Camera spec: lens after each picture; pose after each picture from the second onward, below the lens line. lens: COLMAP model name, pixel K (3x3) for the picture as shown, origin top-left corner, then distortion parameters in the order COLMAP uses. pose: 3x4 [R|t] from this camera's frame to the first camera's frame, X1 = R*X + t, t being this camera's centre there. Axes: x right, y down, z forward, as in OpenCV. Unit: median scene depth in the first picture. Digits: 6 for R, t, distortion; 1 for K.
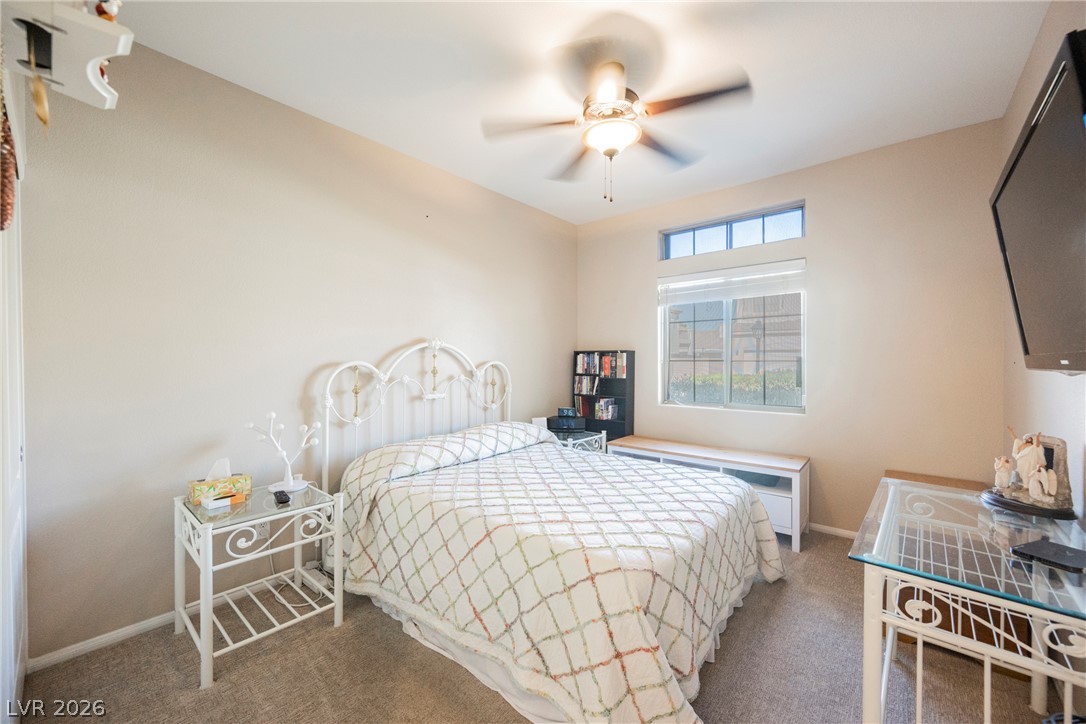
lens RADIAL K [[435.8, 0, 546.9], [0, 435.8, 362.7], [0, 0, 1]] dist [-0.000256, 0.000101]
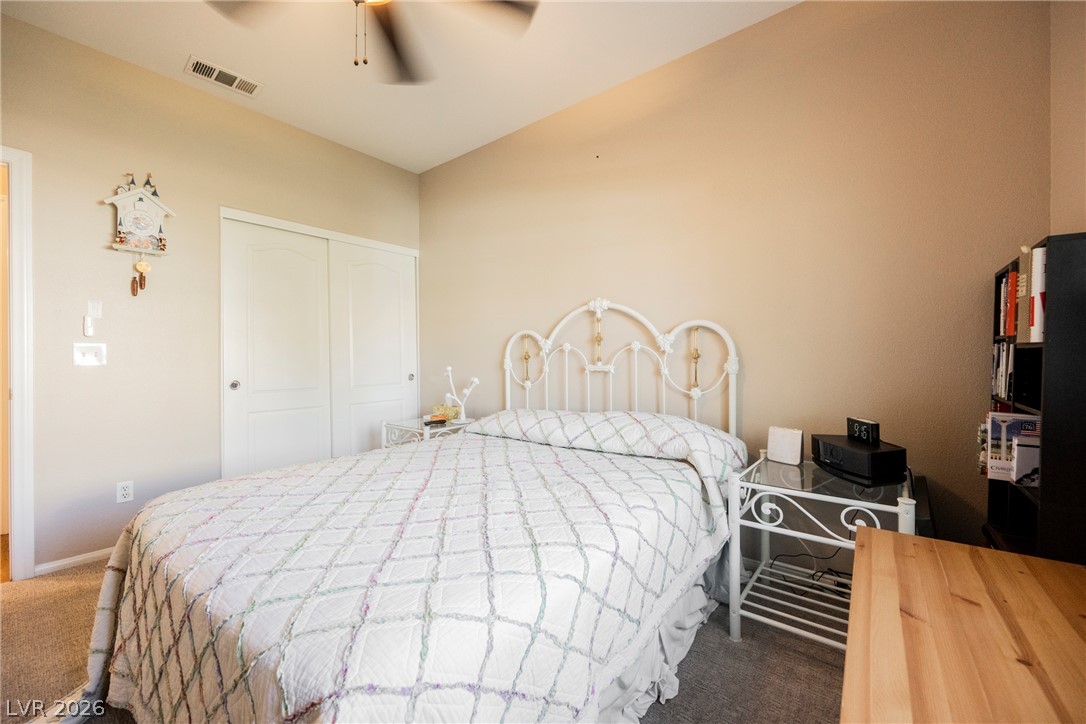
lens RADIAL K [[435.8, 0, 546.9], [0, 435.8, 362.7], [0, 0, 1]] dist [-0.000256, 0.000101]
pose [[0.017554, 0.005289, -0.999832, 0.484643], [-0.005421, 0.999972, 0.005195, 0.052896], [0.999831, 0.005329, 0.017582, 0.746780]]
